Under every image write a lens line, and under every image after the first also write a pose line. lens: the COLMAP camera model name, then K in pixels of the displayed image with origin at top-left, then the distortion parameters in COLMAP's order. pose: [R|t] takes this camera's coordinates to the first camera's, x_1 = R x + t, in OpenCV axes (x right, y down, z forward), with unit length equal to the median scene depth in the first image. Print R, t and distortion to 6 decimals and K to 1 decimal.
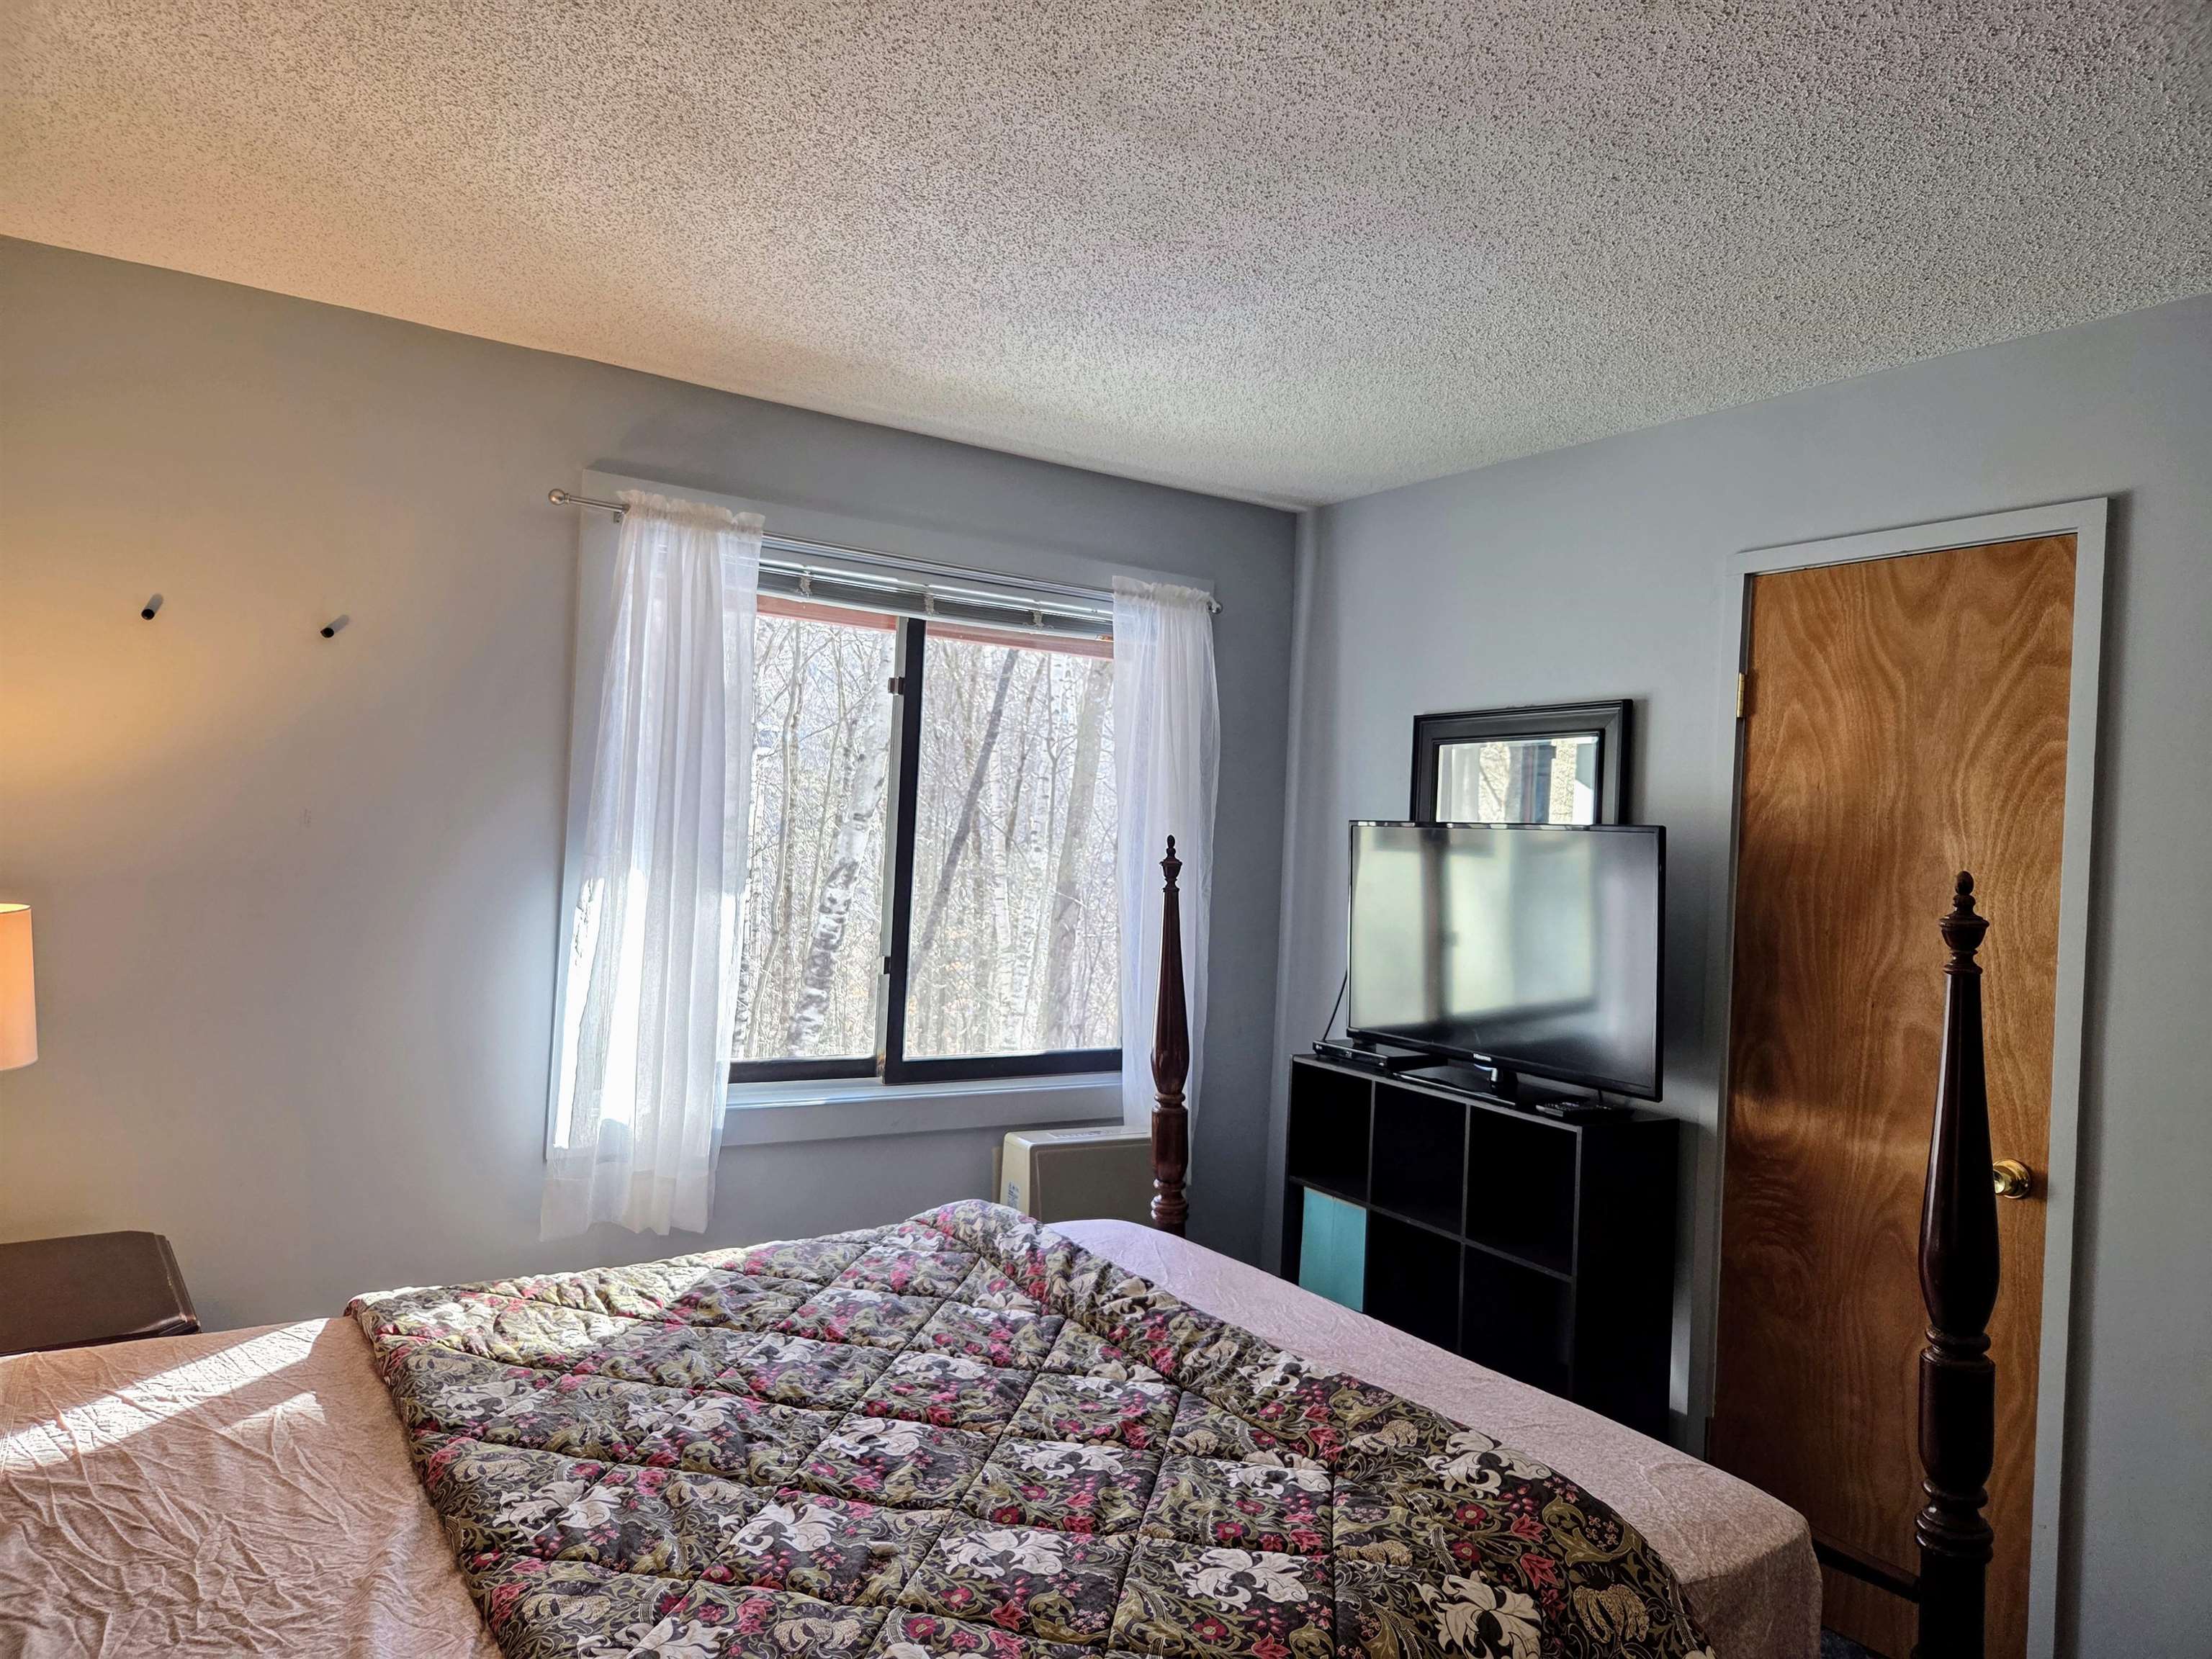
lens RADIAL K [[1456.8, 0, 1106.0], [0, 1456.8, 829.5], [0, 0, 1]] dist [0.038631, -0.005254]
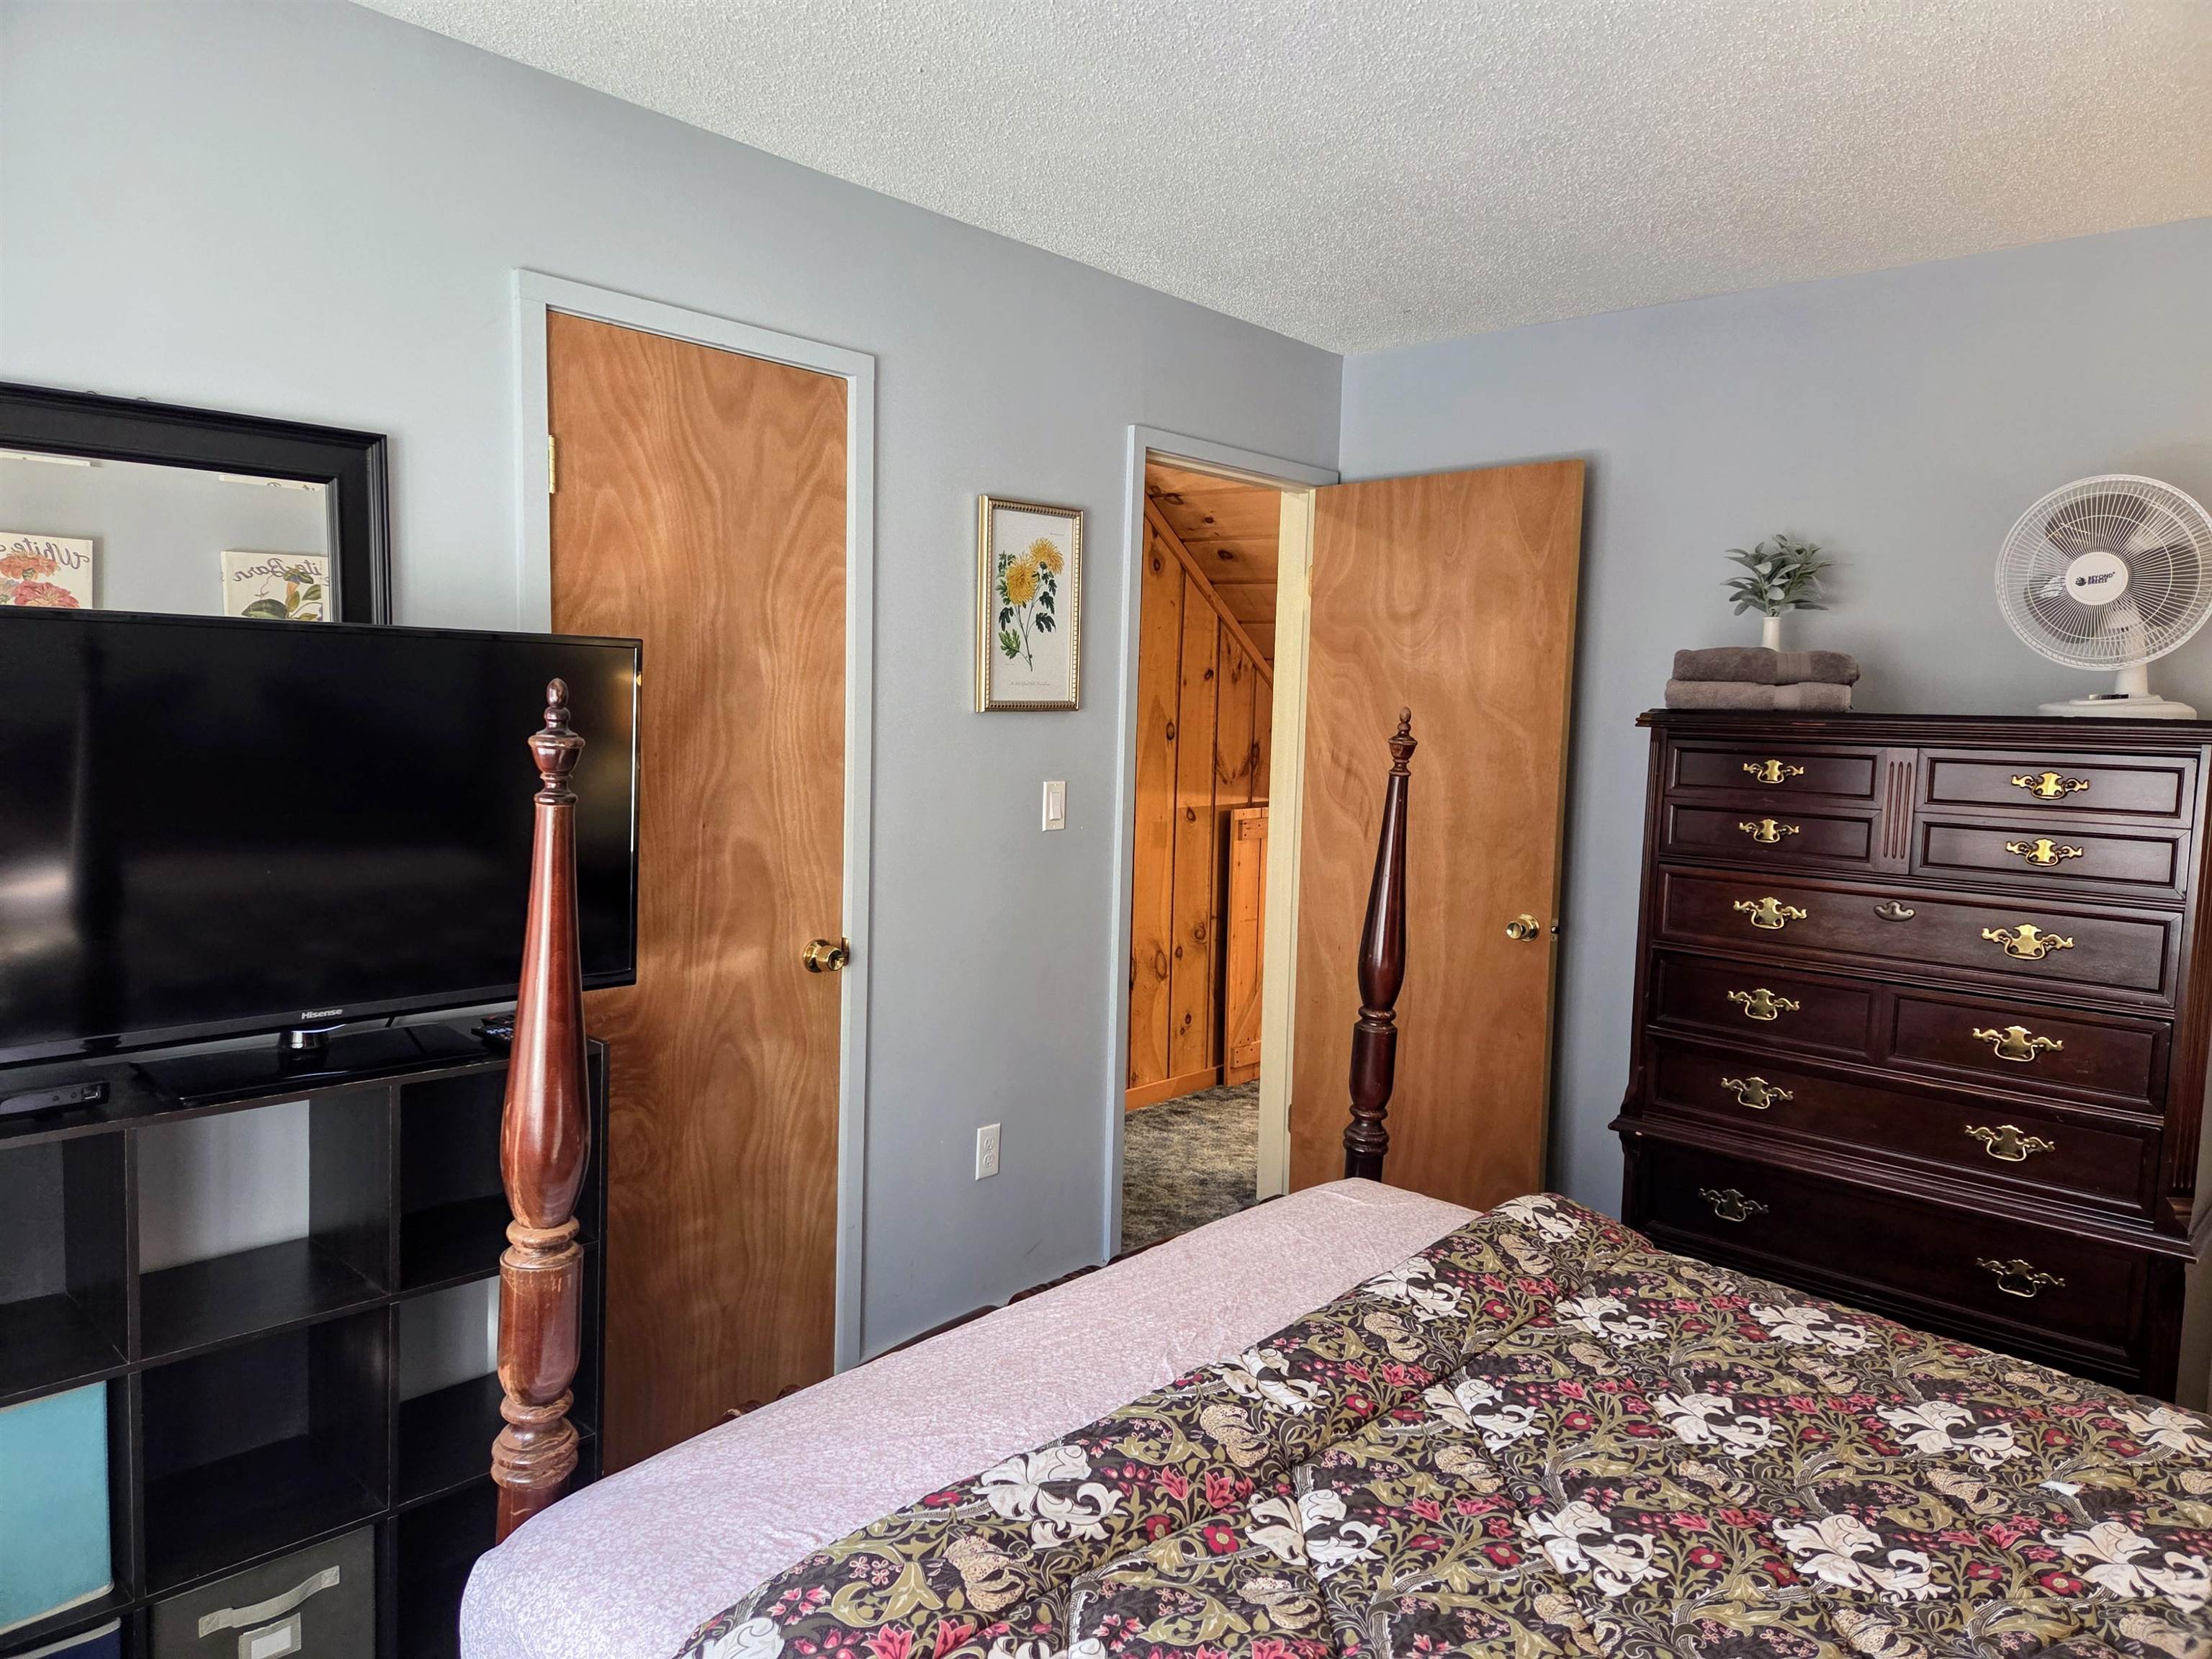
lens RADIAL K [[1456.8, 0, 1106.0], [0, 1456.8, 829.5], [0, 0, 1]] dist [0.038631, -0.005254]
pose [[-0.236281, -0.143287, 0.961062, -0.464407], [-0.049481, 0.989559, 0.135370, -0.020645], [-0.970424, -0.015569, -0.240904, 0.980605]]
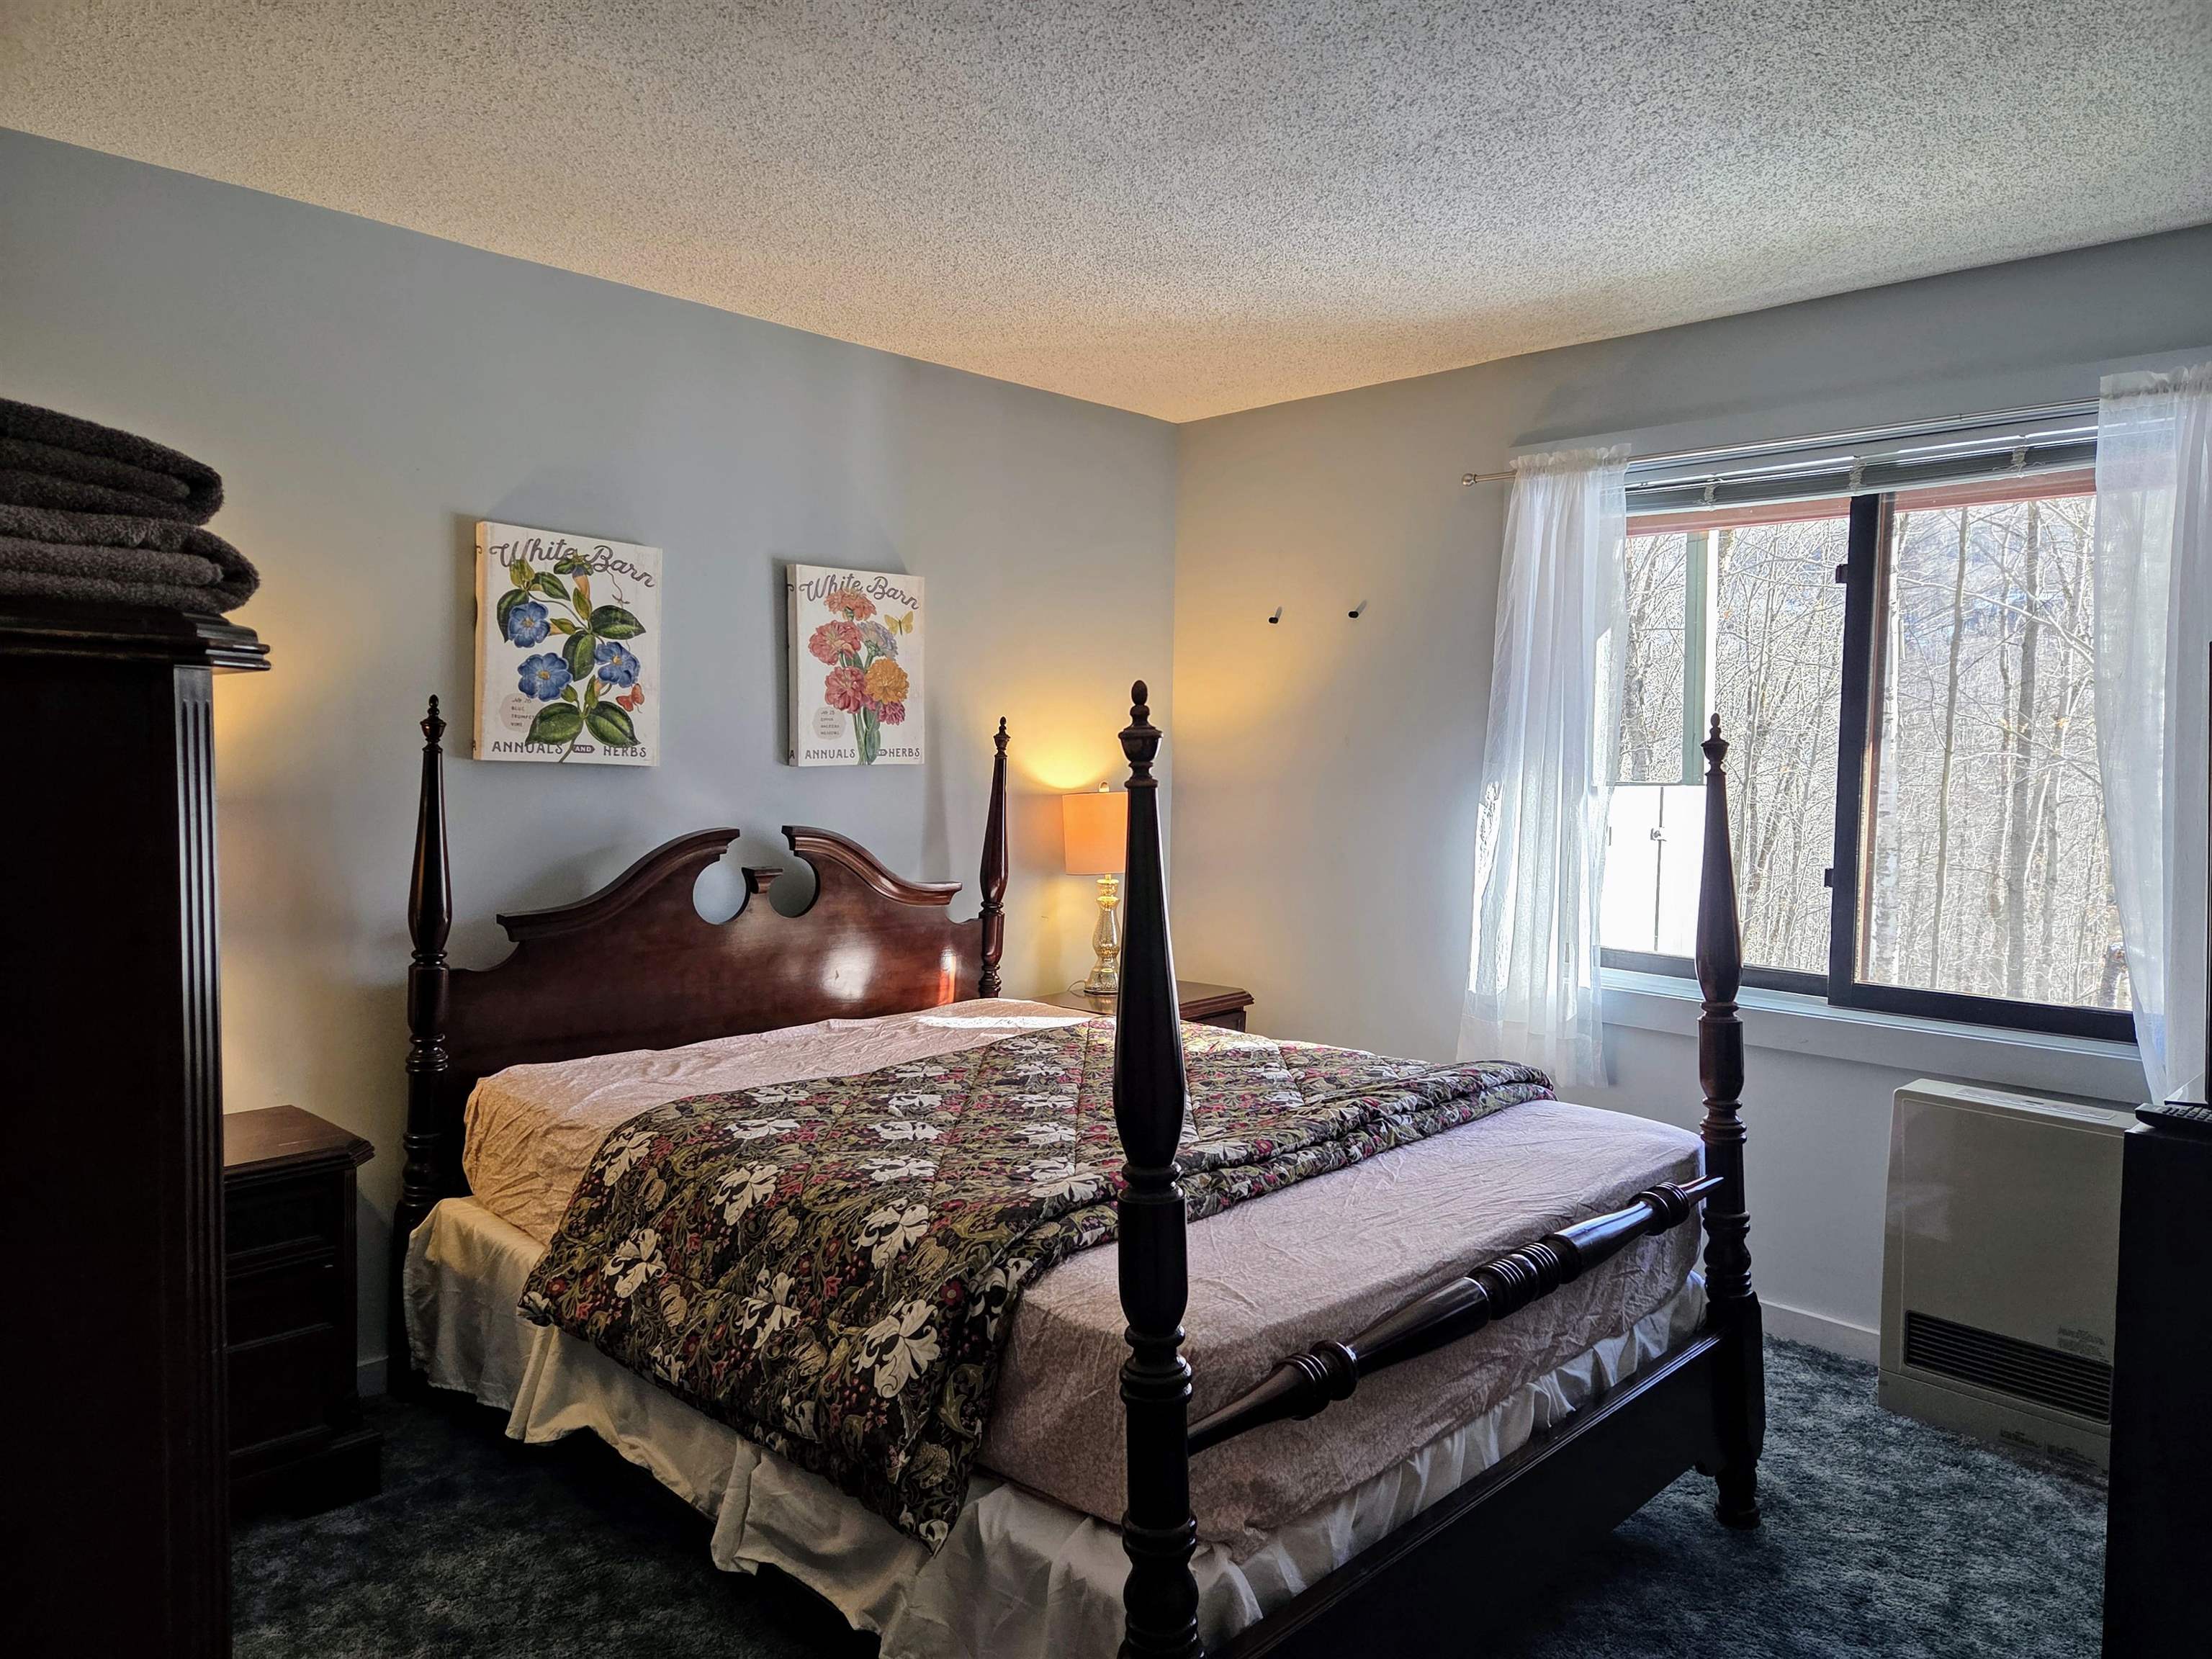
lens RADIAL K [[1456.8, 0, 1106.0], [0, 1456.8, 829.5], [0, 0, 1]] dist [0.038631, -0.005254]
pose [[0.231182, 0.008299, -0.972875, 0.875822], [0.006214, 0.999931, 0.010006, 0.067371], [0.972891, -0.008359, 0.231114, 0.447951]]
